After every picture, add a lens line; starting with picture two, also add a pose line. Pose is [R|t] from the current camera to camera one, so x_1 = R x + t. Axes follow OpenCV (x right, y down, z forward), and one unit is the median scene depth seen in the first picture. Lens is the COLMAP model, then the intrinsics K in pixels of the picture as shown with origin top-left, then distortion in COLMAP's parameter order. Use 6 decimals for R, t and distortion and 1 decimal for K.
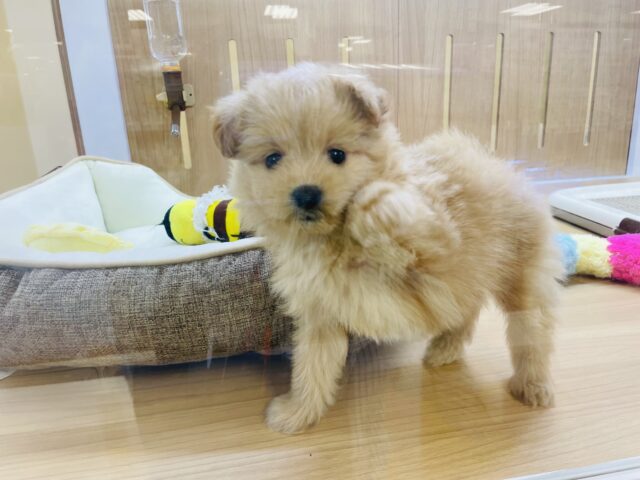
lens RADIAL K [[490.3, 0, 321.2], [0, 490.3, 235.6], [0, 0, 1]] dist [0.070637, -0.113122]
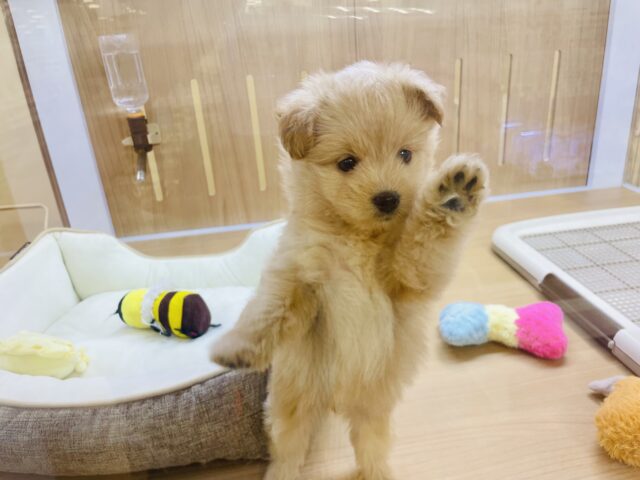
lens RADIAL K [[490.3, 0, 321.2], [0, 490.3, 235.6], [0, 0, 1]] dist [0.070637, -0.113122]
pose [[0.999644, -0.022349, -0.014585, 0.165490], [0.023756, 0.994212, 0.104774, -0.304764], [0.012159, -0.105083, 0.994389, -0.098331]]
